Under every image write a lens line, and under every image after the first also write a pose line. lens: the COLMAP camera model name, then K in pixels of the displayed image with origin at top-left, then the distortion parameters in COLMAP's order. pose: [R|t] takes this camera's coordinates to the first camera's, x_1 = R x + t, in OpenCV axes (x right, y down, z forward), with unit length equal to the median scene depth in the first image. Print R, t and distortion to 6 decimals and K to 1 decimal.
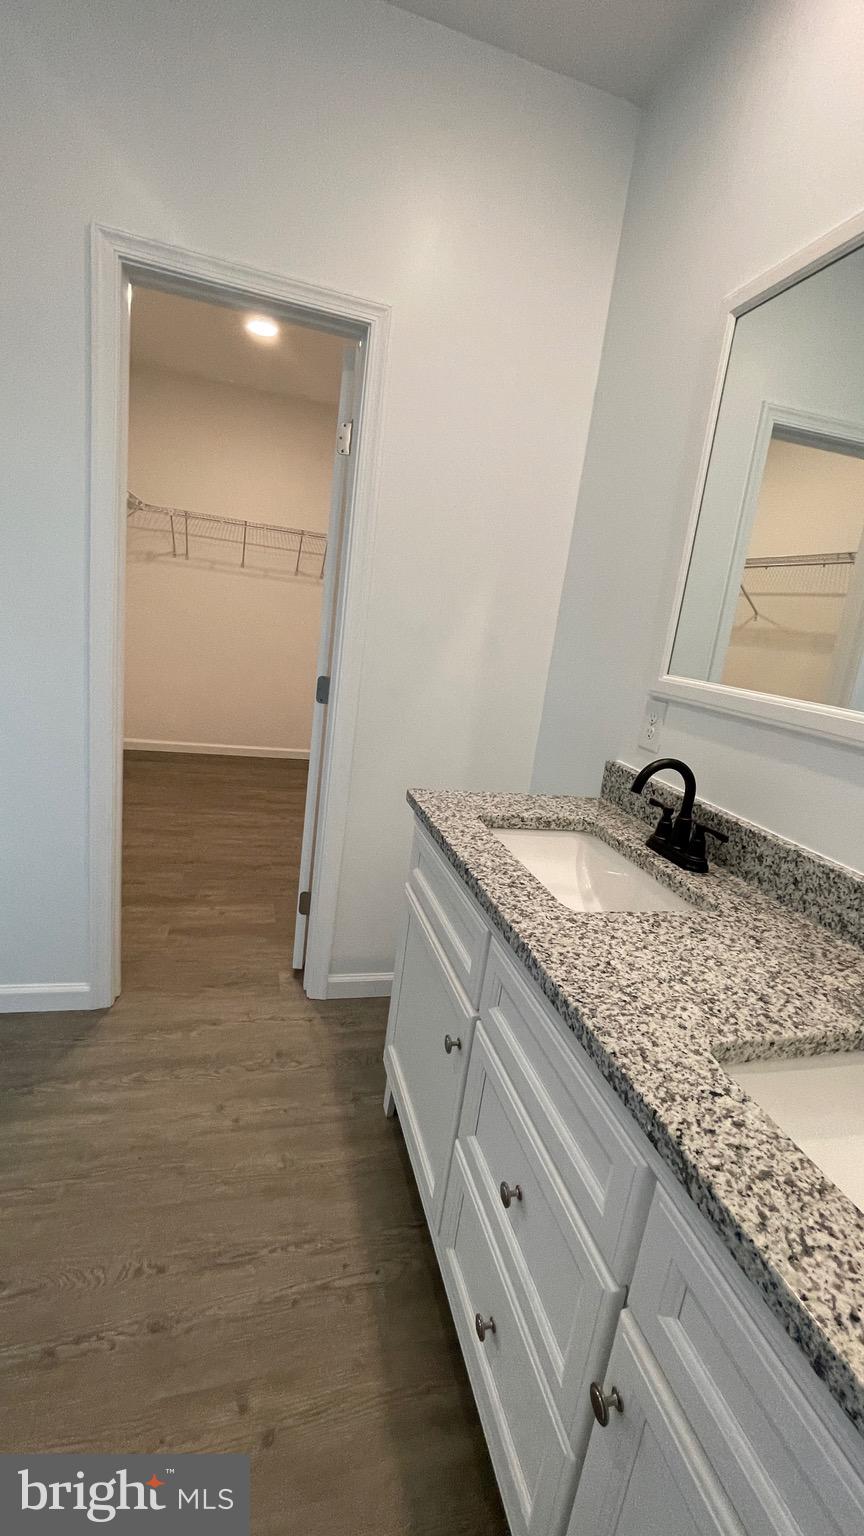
lens RADIAL K [[622.9, 0, 437.1], [0, 622.9, 763.8], [0, 0, 1]] dist [0.002528, -0.000293]
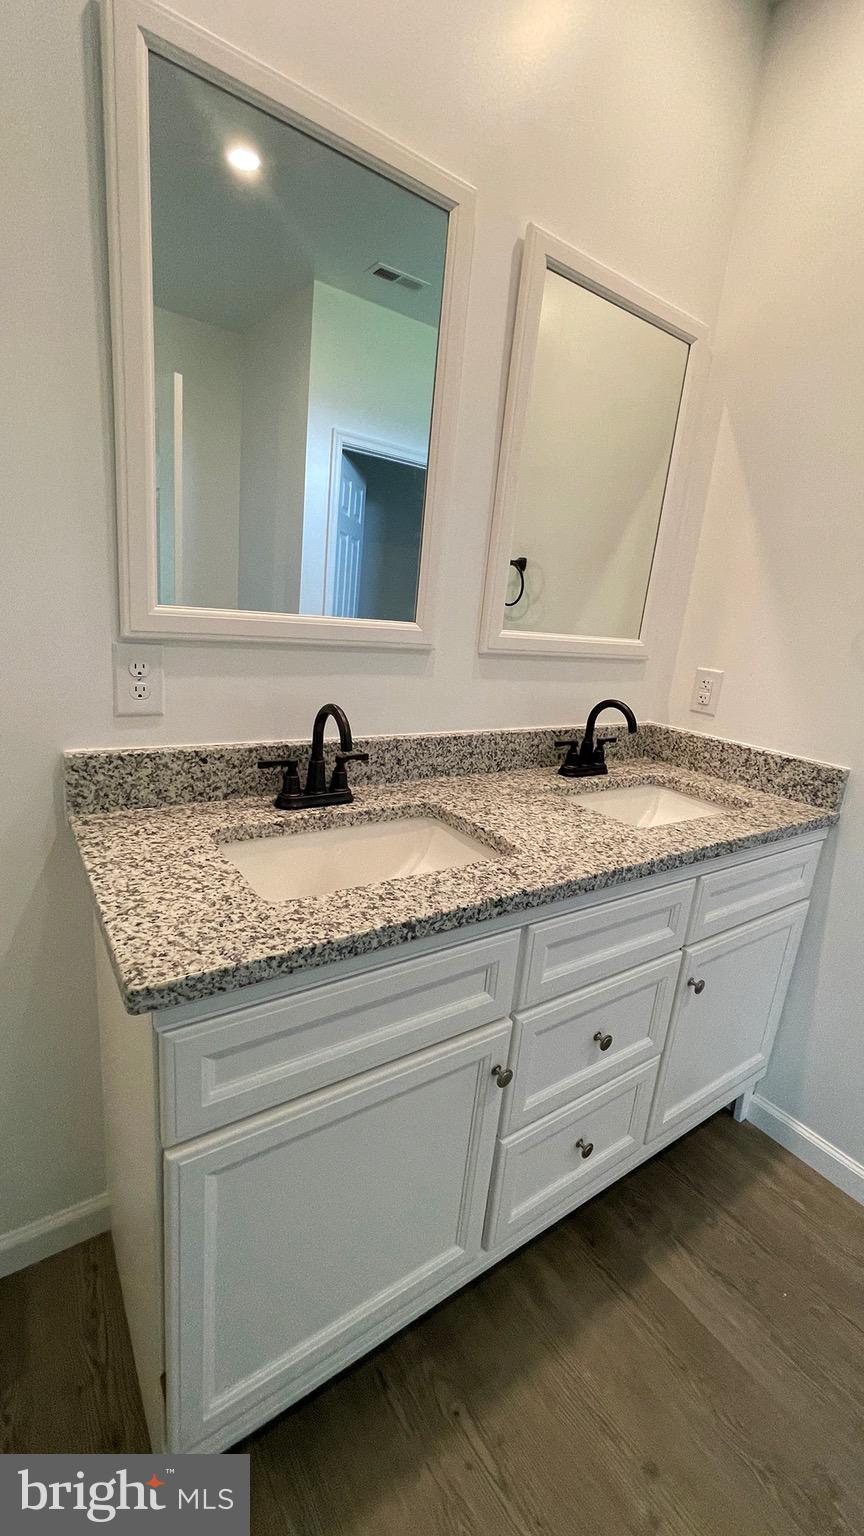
lens RADIAL K [[622.9, 0, 422.3], [0, 622.9, 761.7], [0, 0, 1]] dist [0.002528, -0.000293]
pose [[-0.304297, -0.373476, 0.876310, -0.562759], [0.094890, 0.903476, 0.418004, -0.340316], [-0.947839, 0.210351, -0.239485, 1.250854]]
